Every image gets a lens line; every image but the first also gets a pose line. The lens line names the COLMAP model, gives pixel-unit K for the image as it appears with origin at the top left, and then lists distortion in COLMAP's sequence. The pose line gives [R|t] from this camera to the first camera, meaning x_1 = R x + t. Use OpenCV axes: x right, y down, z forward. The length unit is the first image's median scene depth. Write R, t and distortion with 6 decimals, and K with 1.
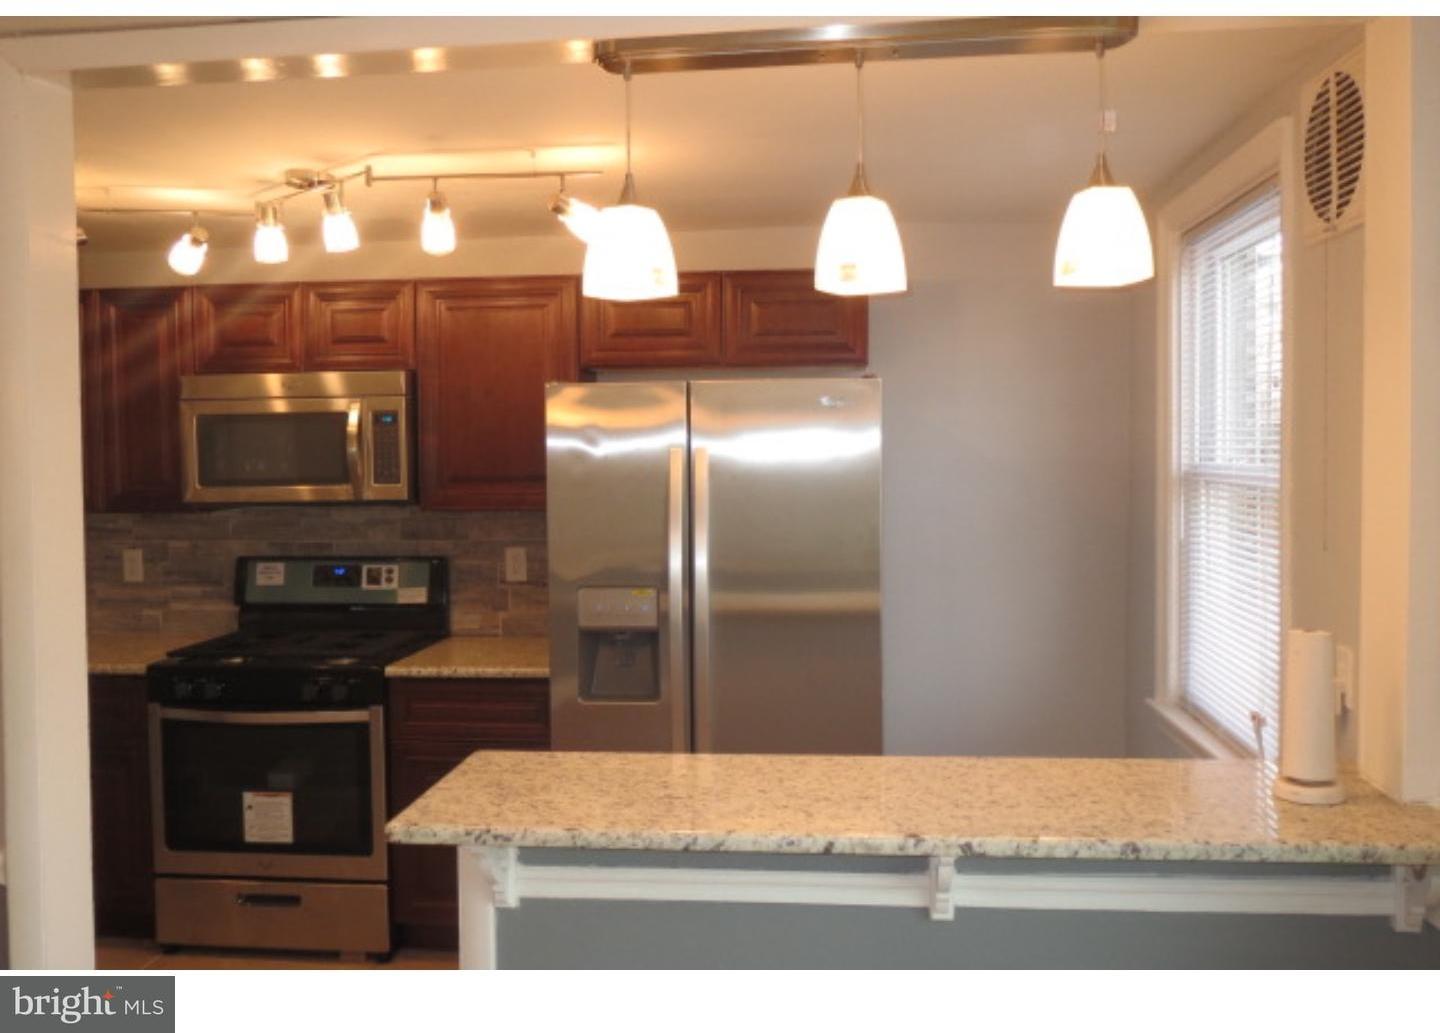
lens RADIAL K [[1213.9, 0, 720.0], [0, 1213.9, 516.5], [0, 0, 1]] dist [-0.043561, 0.005689]
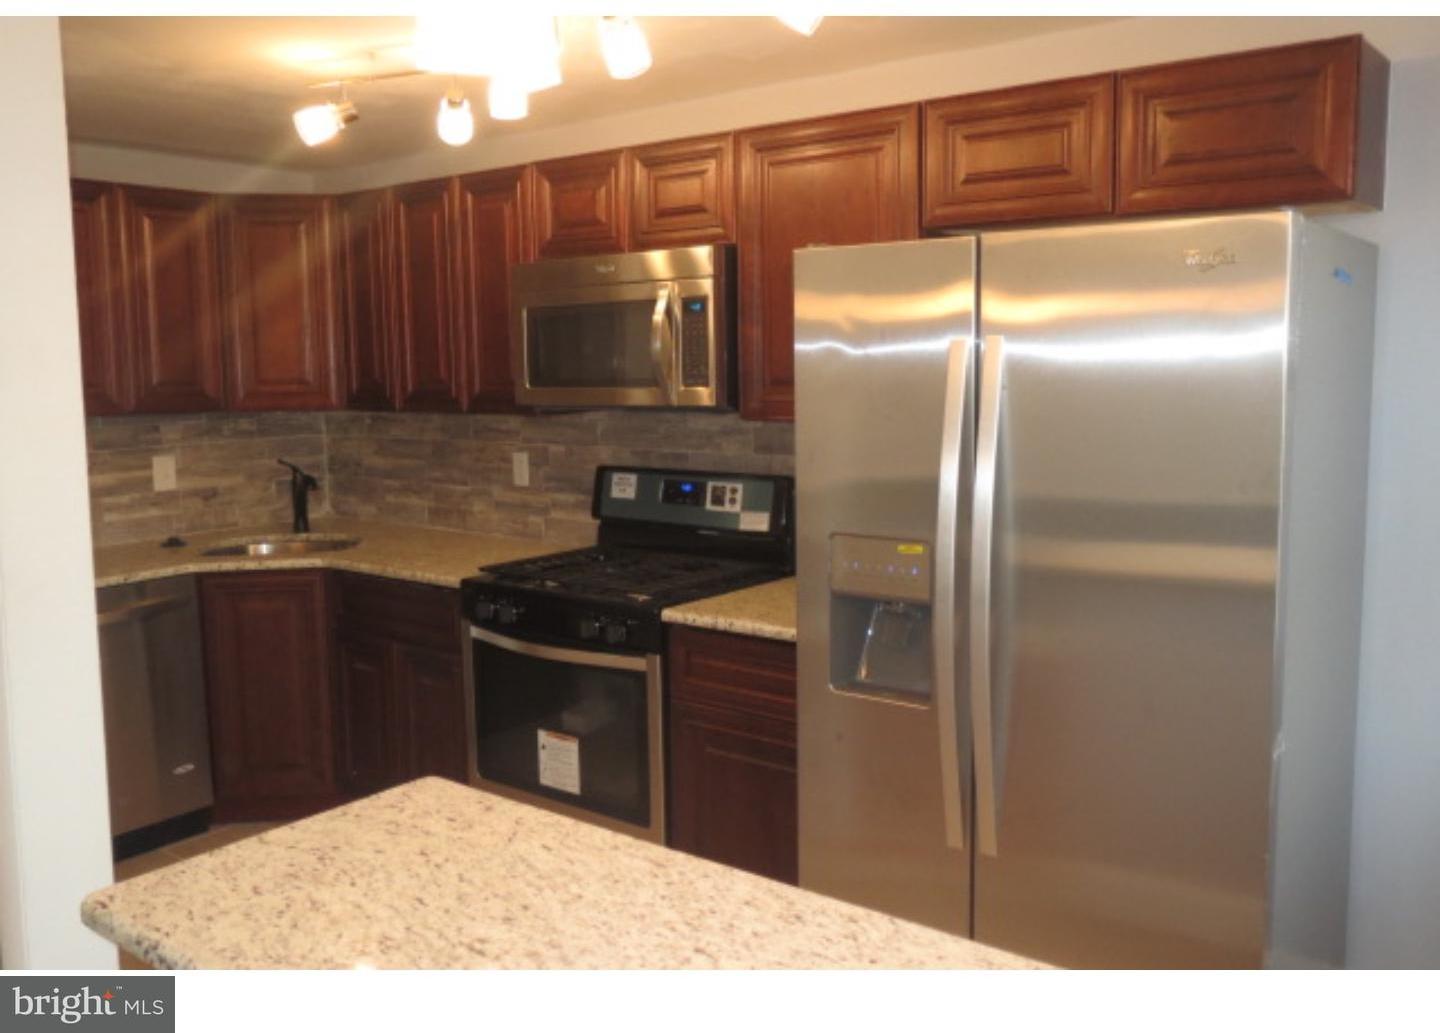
lens RADIAL K [[1213.9, 0, 720.0], [0, 1213.9, 516.5], [0, 0, 1]] dist [-0.043561, 0.005689]
pose [[0.846085, 0.067984, -0.528695, 0.177445], [-0.024170, 0.995706, 0.089356, -0.012819], [0.532500, -0.062824, 0.844095, 0.304336]]
